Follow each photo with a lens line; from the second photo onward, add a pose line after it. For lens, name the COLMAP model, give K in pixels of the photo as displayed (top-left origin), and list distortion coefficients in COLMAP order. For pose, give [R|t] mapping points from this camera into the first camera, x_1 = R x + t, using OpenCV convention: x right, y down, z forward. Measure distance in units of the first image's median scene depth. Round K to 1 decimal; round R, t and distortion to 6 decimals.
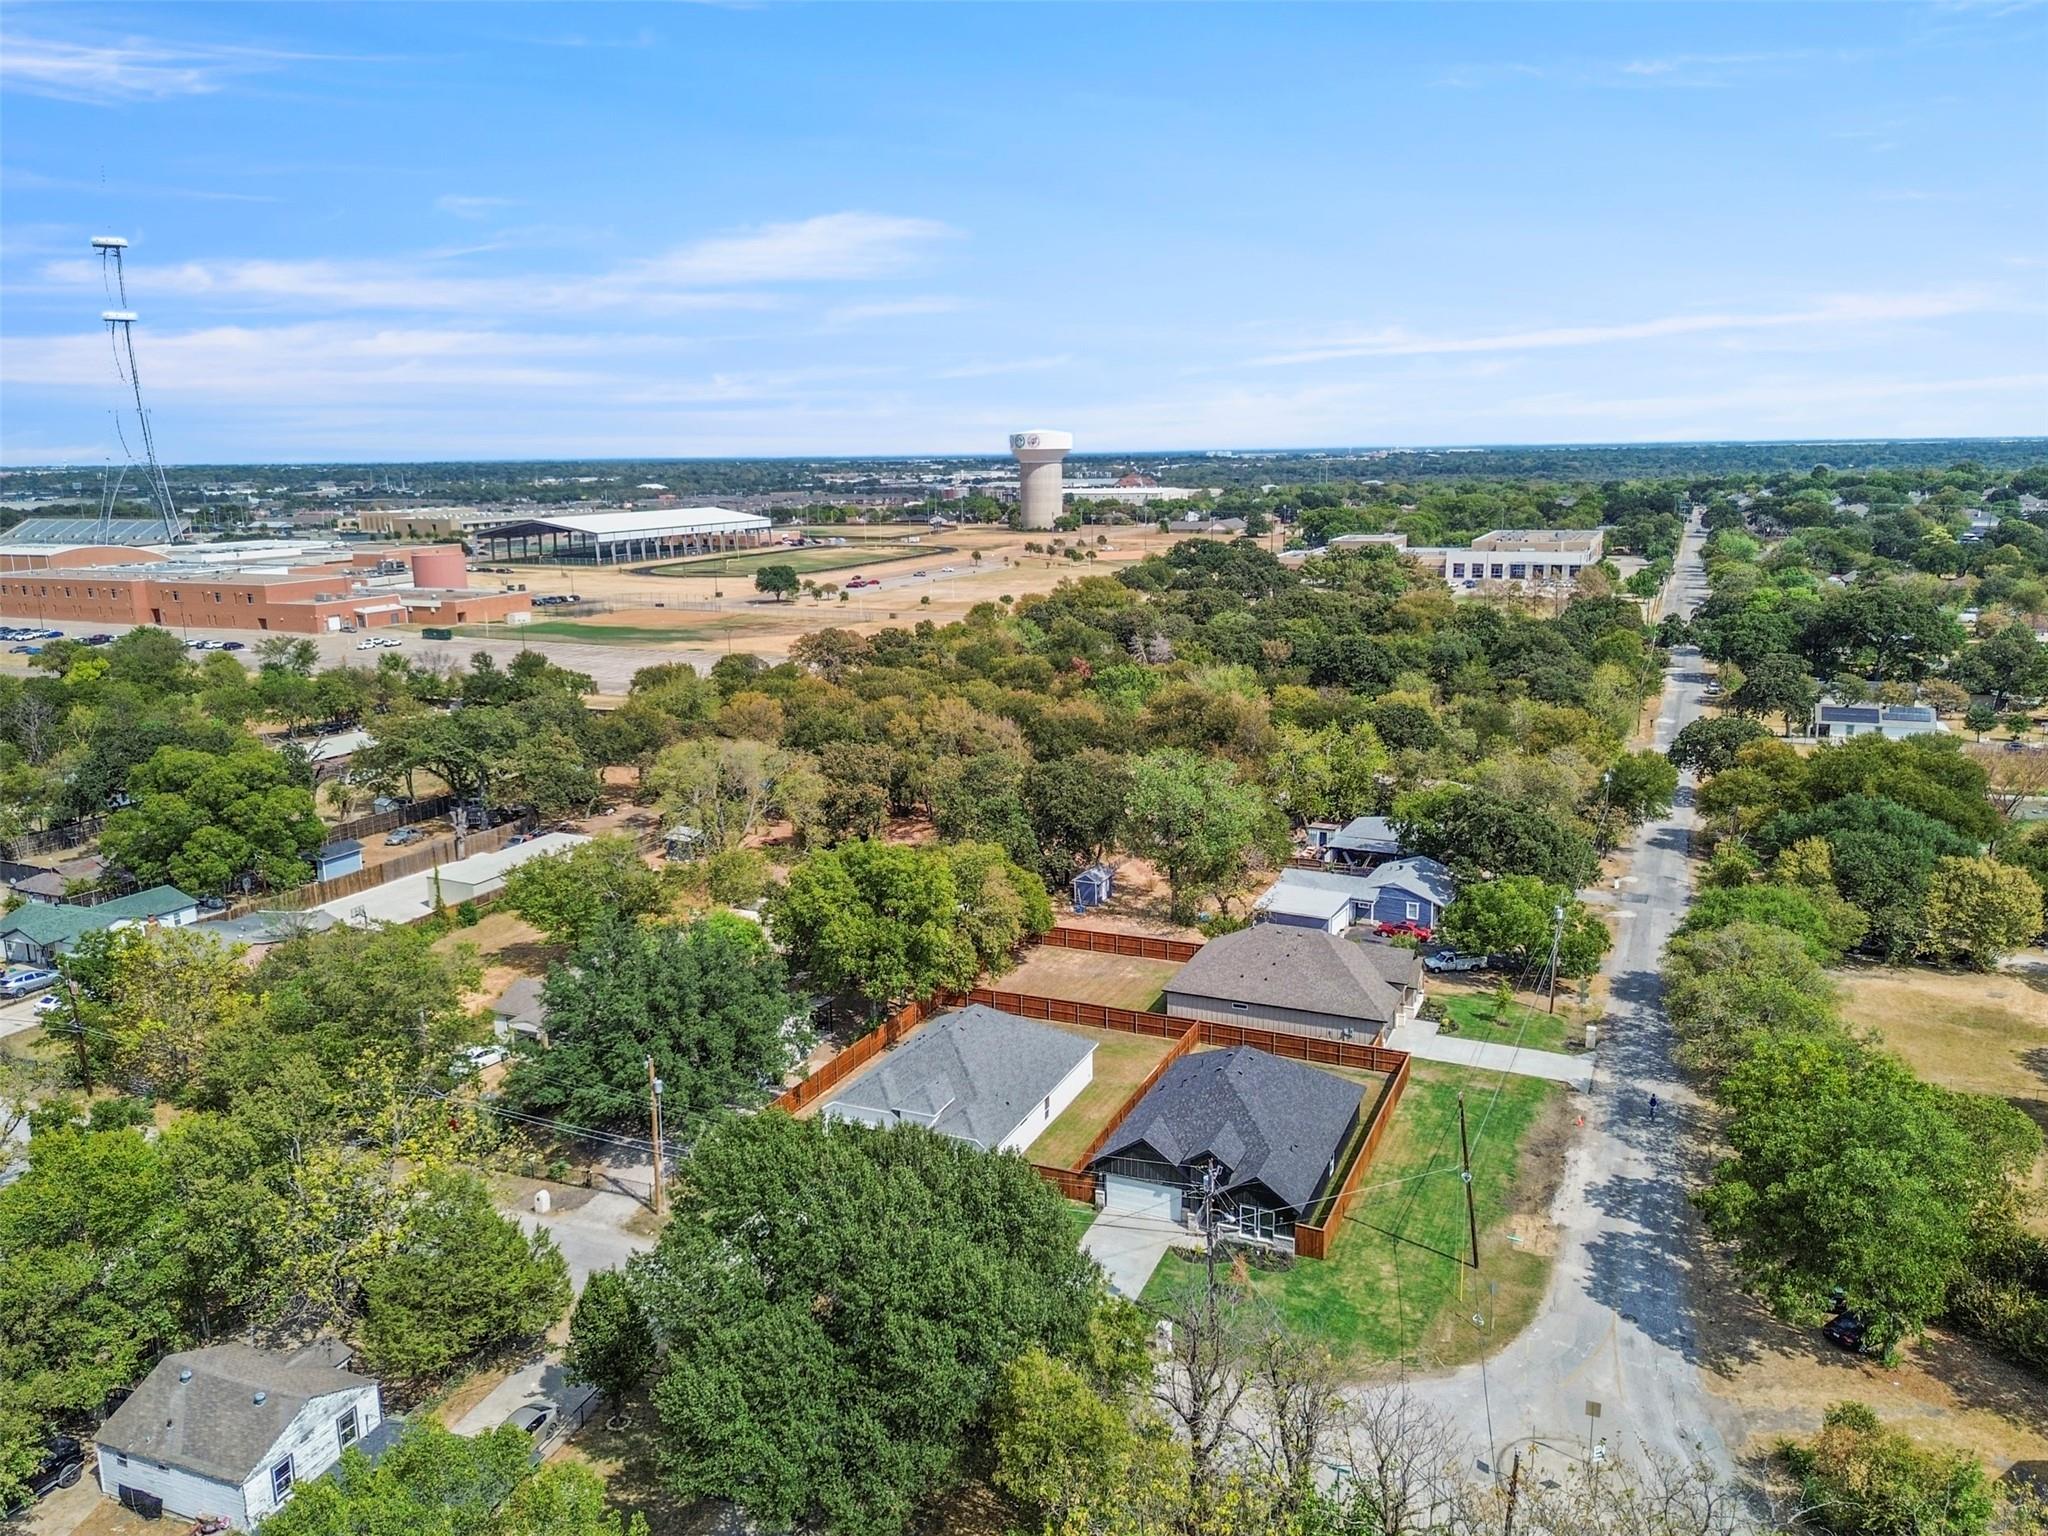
lens RADIAL K [[1474.6, 0, 1024.0], [0, 1474.6, 768.0], [0, 0, 1]] dist [0.076721, -0.093972]
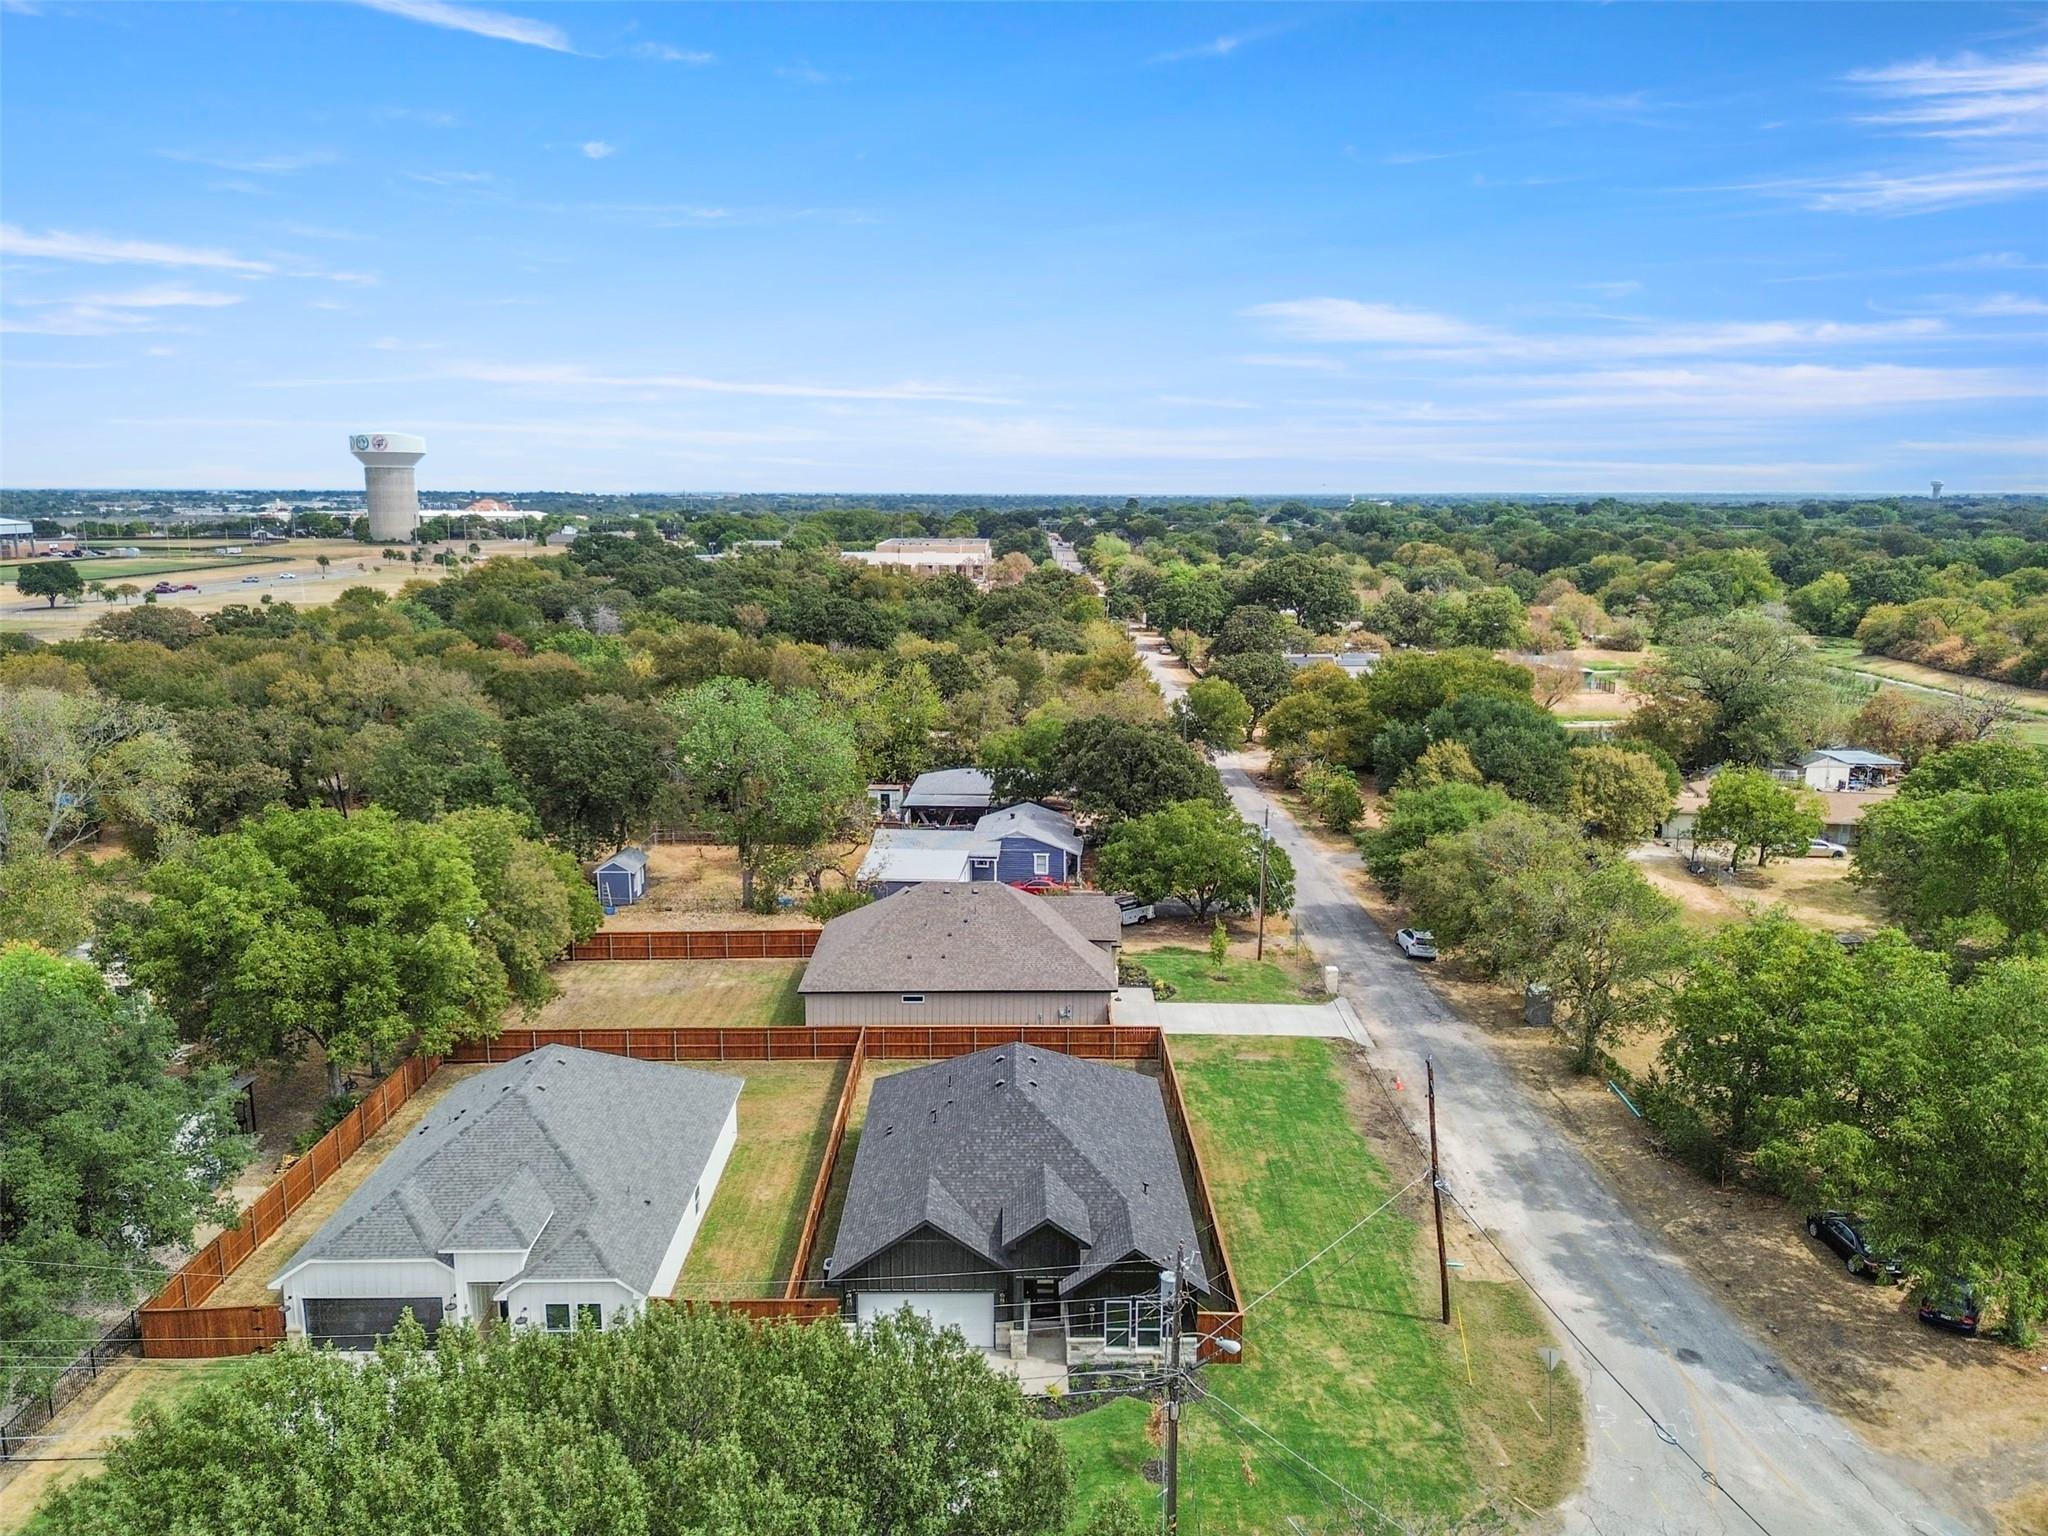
lens RADIAL K [[1443.2, 0, 1030.3], [0, 1443.2, 765.9], [0, 0, 1]] dist [0.066082, -0.071001]
pose [[0.909471, -0.061958, 0.411125, -0.065510], [0.071259, 0.997431, -0.007320, 0.047333], [-0.409615, 0.035954, 0.911550, 0.276225]]
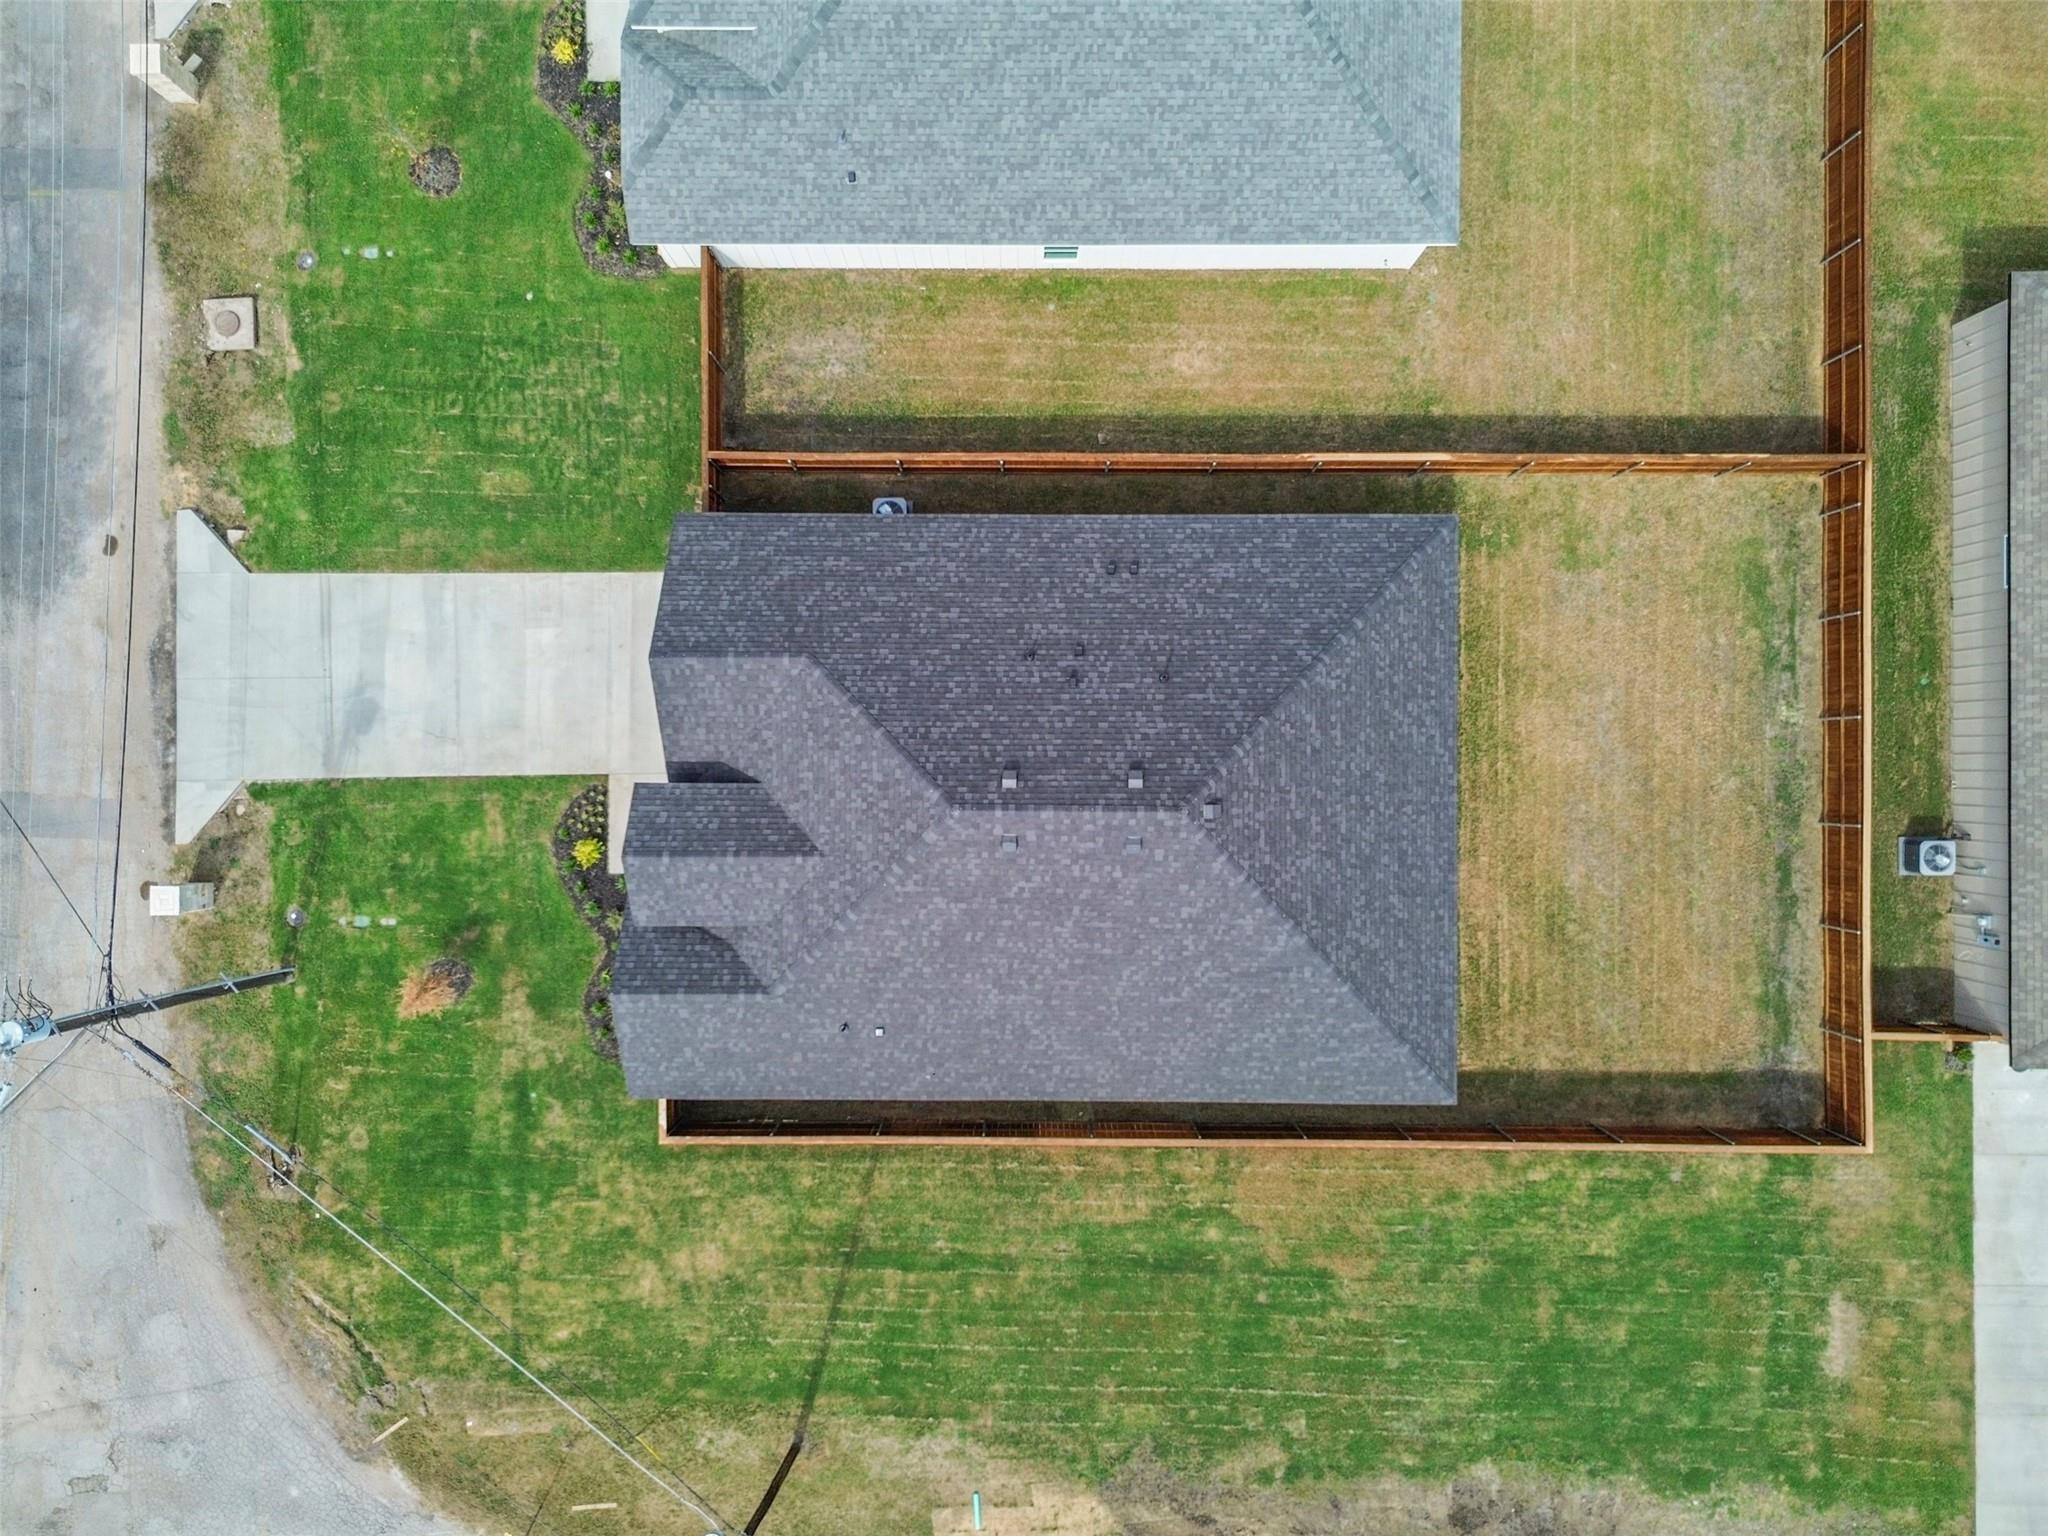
lens RADIAL K [[1443.2, 0, 1030.3], [0, 1443.2, 765.9], [0, 0, 1]] dist [0.066082, -0.071001]
pose [[0.404907, 0.914185, 0.017781, 0.081032], [-0.187997, 0.064204, 0.980069, -0.060388], [0.894823, -0.400180, 0.197860, 0.607627]]
